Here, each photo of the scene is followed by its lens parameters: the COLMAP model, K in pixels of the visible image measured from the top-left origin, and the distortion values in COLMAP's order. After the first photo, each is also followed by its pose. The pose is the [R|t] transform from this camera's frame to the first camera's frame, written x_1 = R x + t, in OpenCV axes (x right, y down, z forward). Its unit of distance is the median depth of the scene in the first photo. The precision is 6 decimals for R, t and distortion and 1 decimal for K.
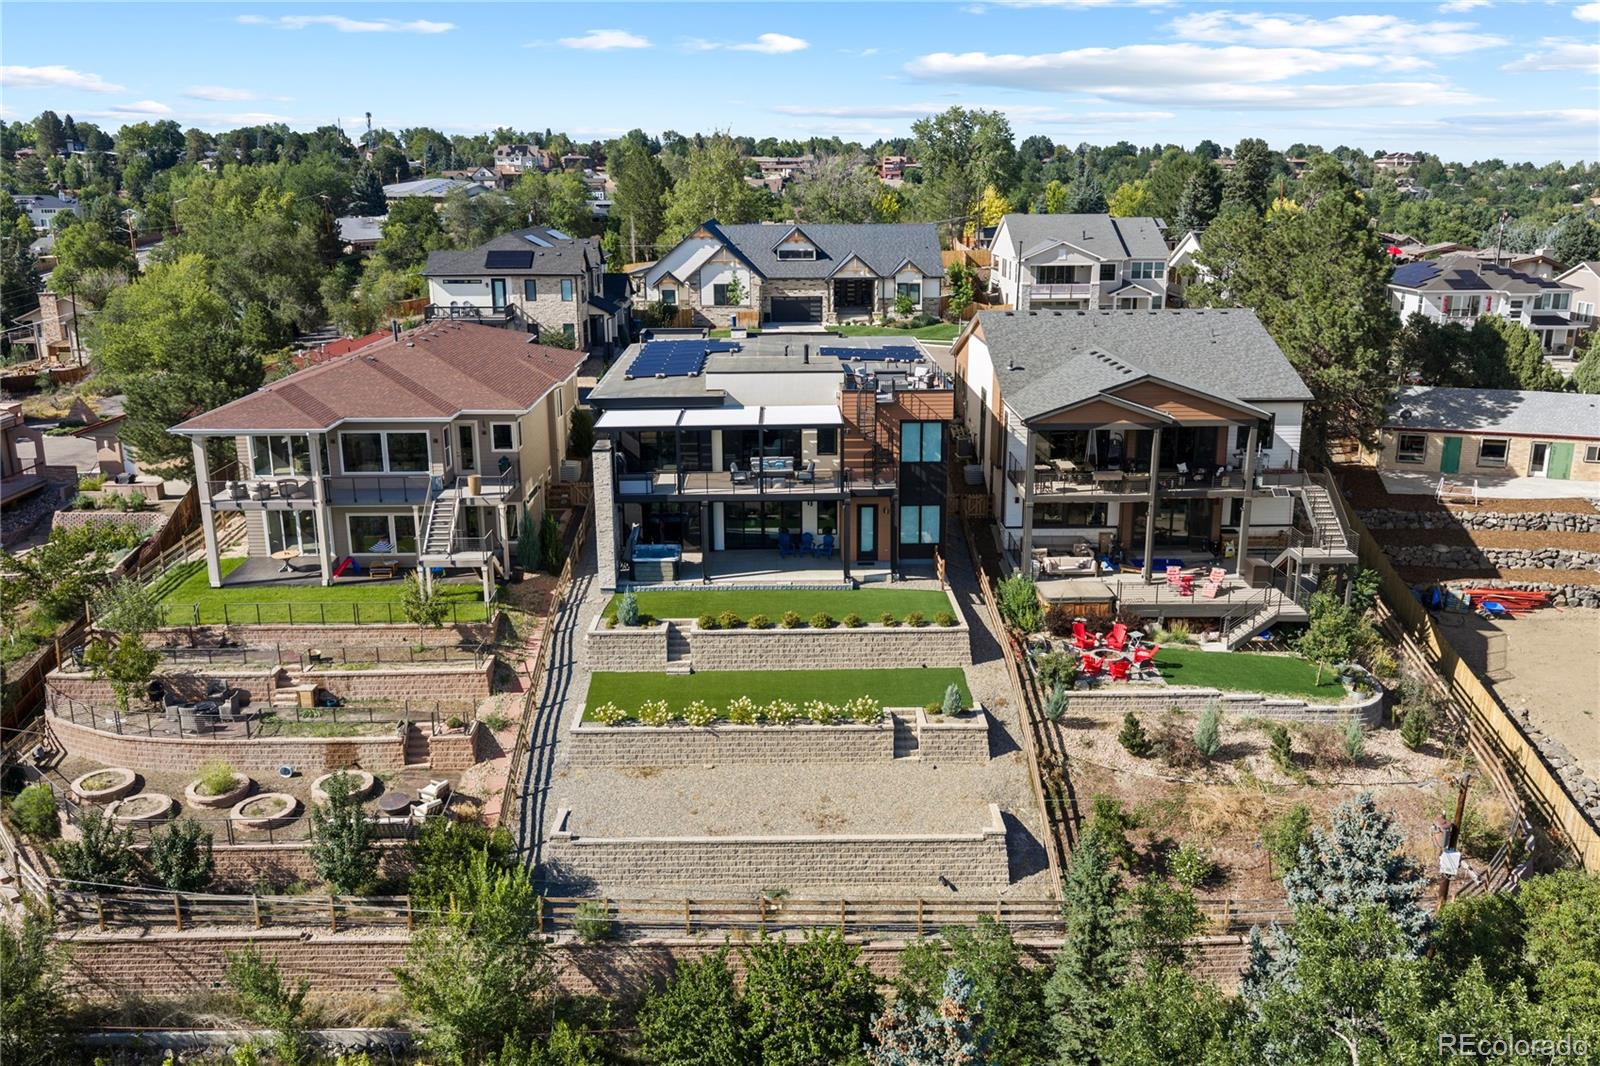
lens RADIAL K [[1170.4, 0, 800.0], [0, 1170.4, 533.0], [0, 0, 1]] dist [0.001922, -0.005776]
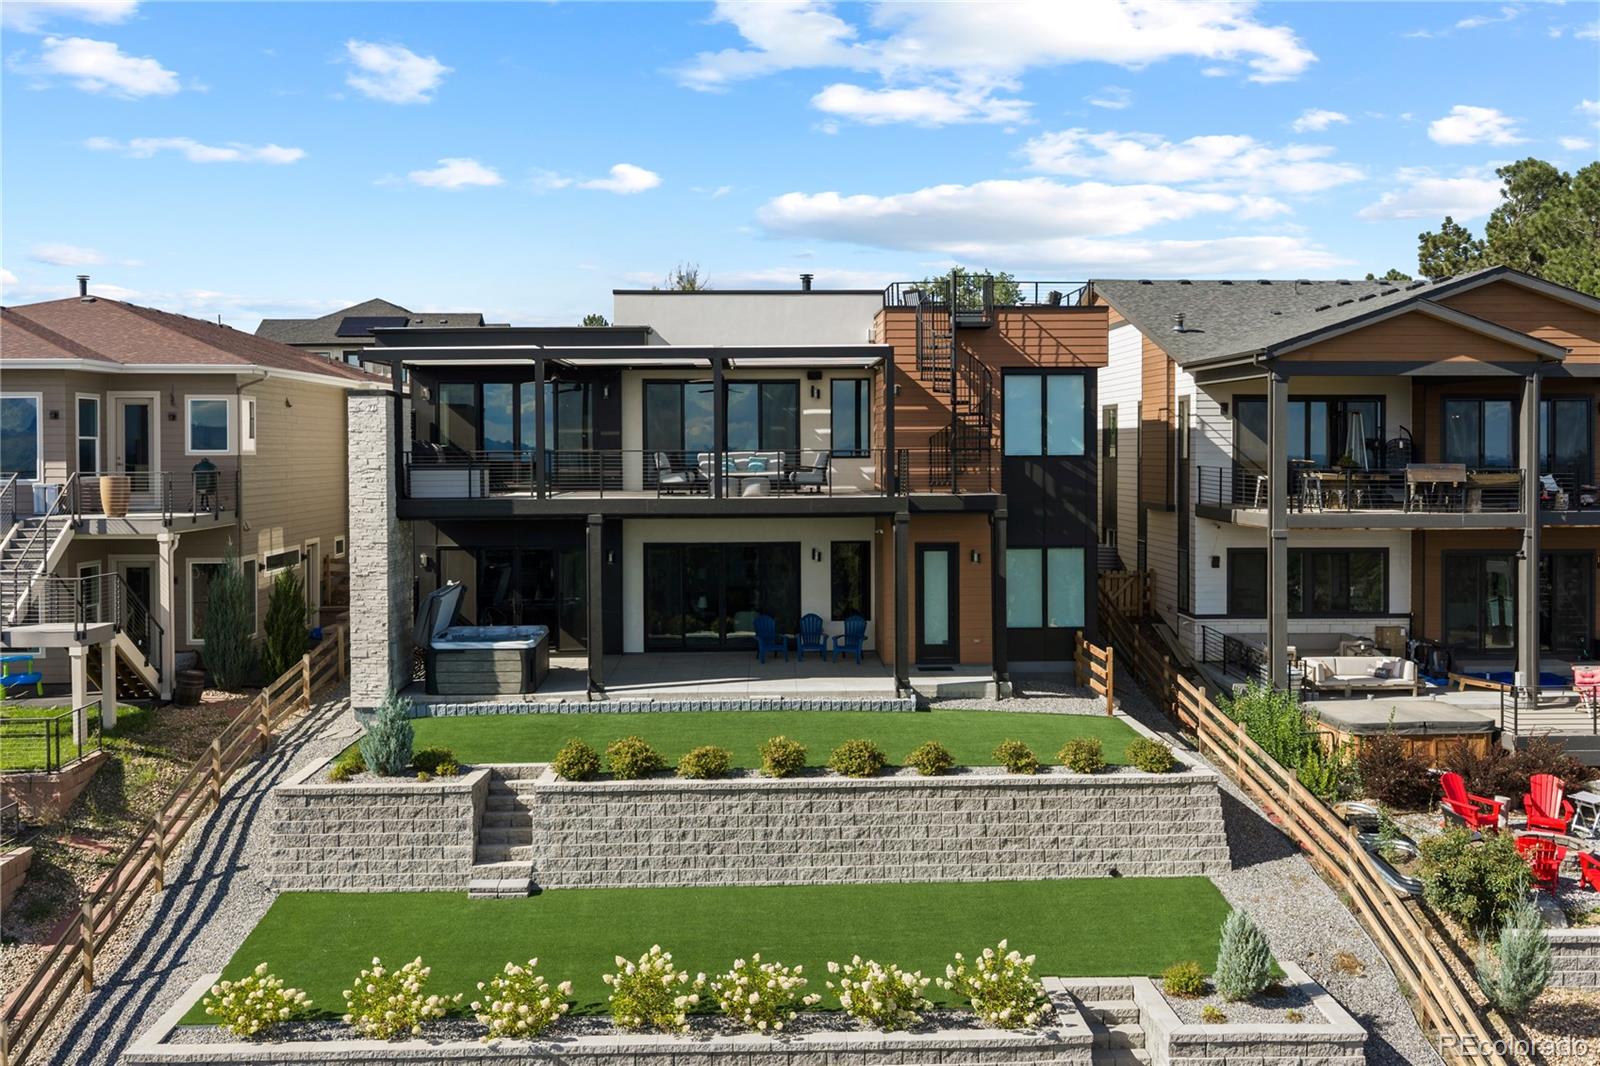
lens RADIAL K [[1170.4, 0, 800.0], [0, 1170.4, 533.0], [0, 0, 1]] dist [0.001922, -0.005776]
pose [[0.999700, 0.003059, 0.024312, -0.011478], [0.002823, 0.971193, -0.238276, 0.090771], [-0.024341, 0.238274, 0.970893, 0.552858]]
